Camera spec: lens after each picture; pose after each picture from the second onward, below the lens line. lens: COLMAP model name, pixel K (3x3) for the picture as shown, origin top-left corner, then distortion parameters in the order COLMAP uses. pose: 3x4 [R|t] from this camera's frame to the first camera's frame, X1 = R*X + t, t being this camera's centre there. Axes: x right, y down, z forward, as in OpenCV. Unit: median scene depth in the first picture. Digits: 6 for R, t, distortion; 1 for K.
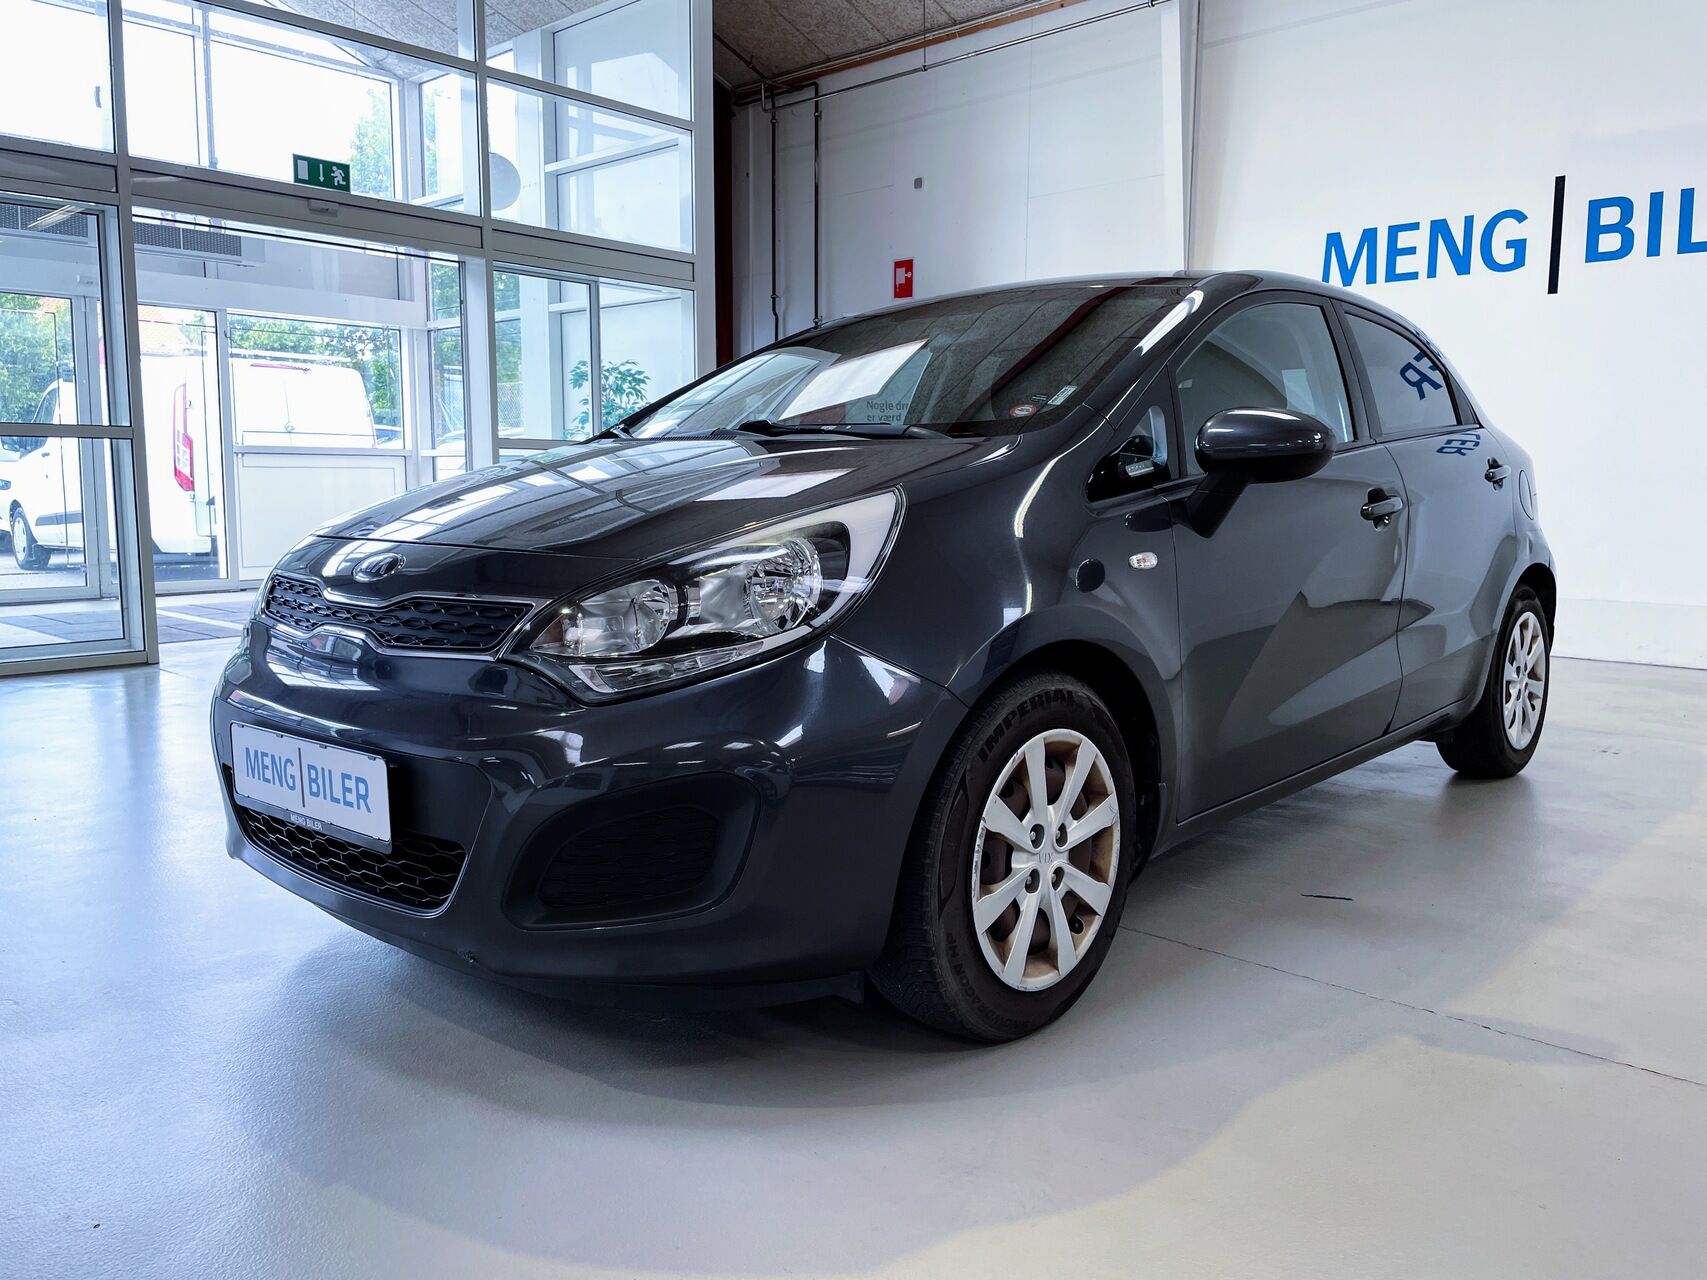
lens RADIAL K [[1294.0, 0, 851.6], [0, 1294.0, 625.8], [0, 0, 1]] dist [0.087616, -0.116716]
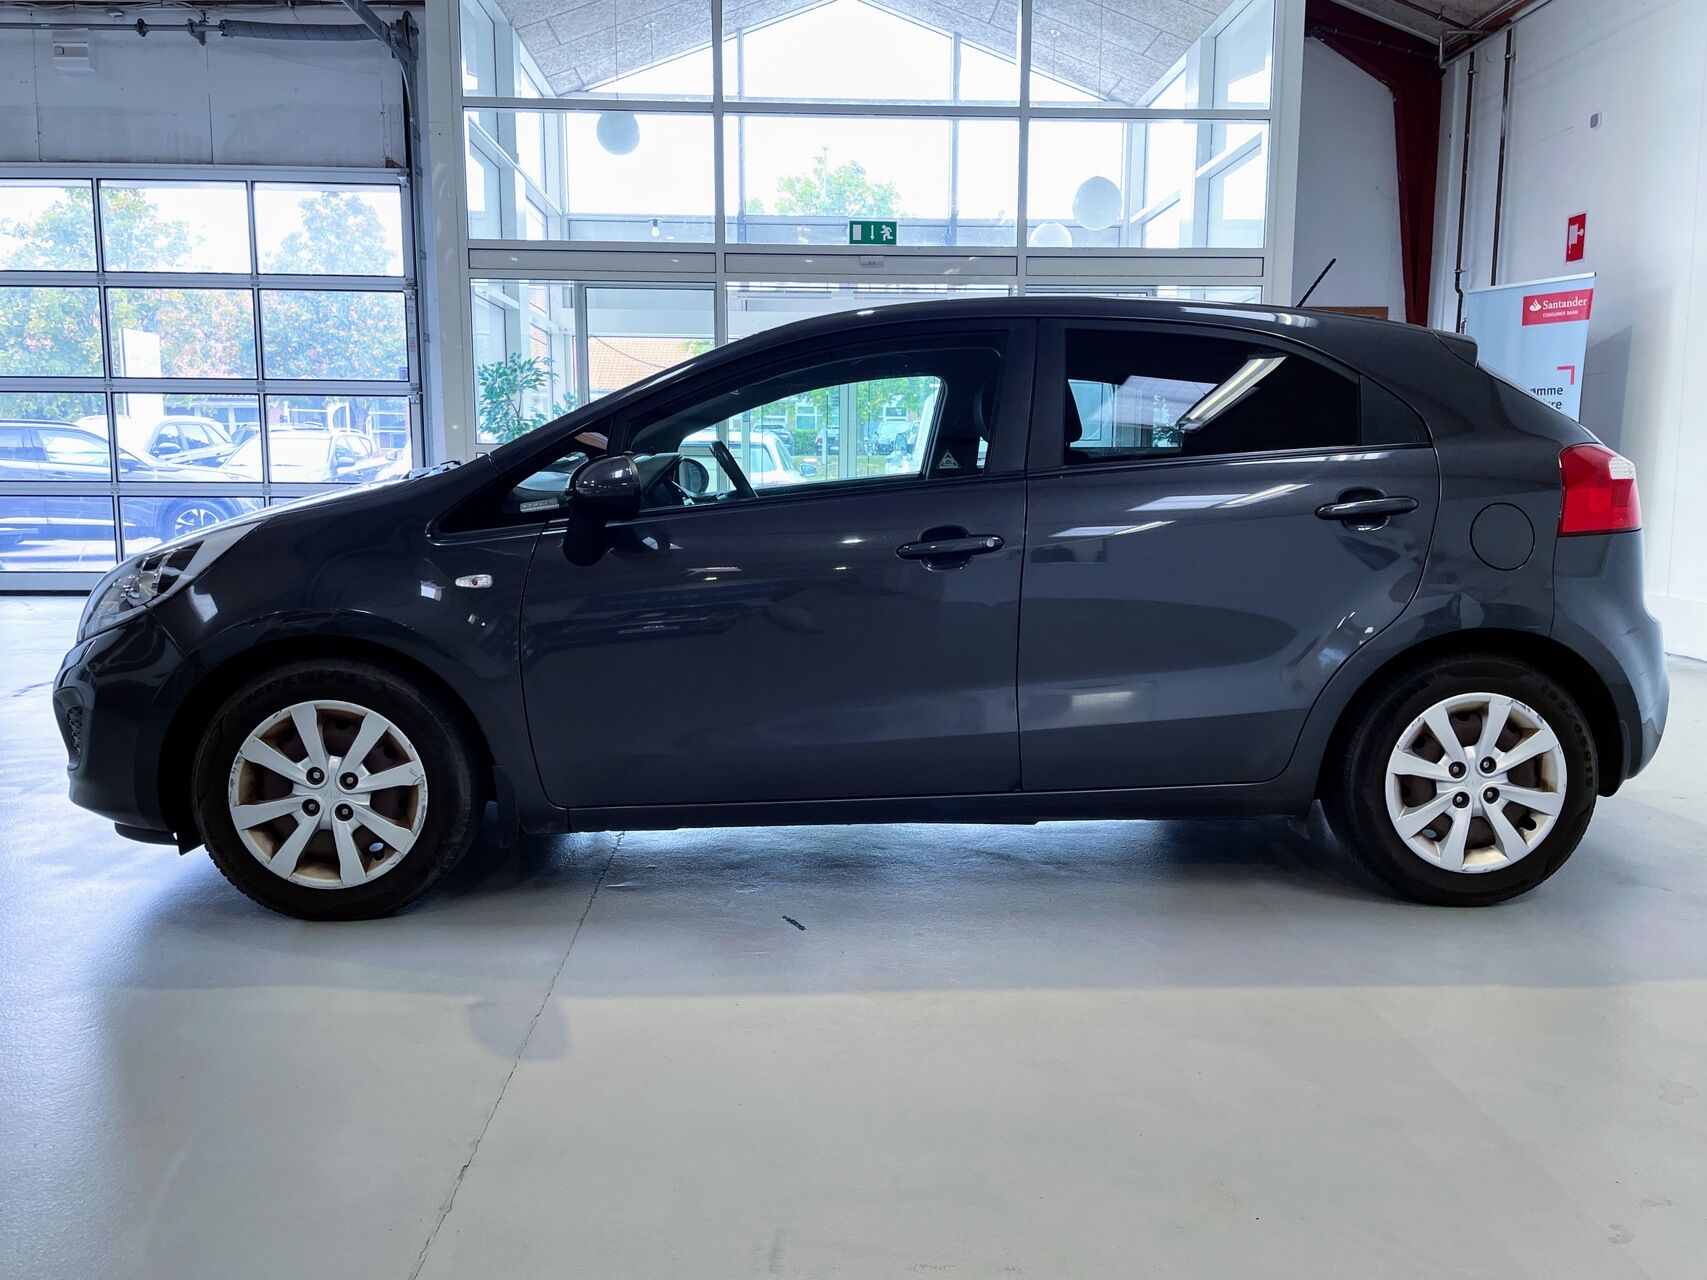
lens RADIAL K [[1294.0, 0, 851.6], [0, 1294.0, 625.8], [0, 0, 1]] dist [0.087616, -0.116716]
pose [[0.716765, 0.084404, -0.692188, 1.449413], [-0.076890, 0.996161, 0.041850, -0.093392], [0.693063, 0.023225, 0.720503, 0.386836]]
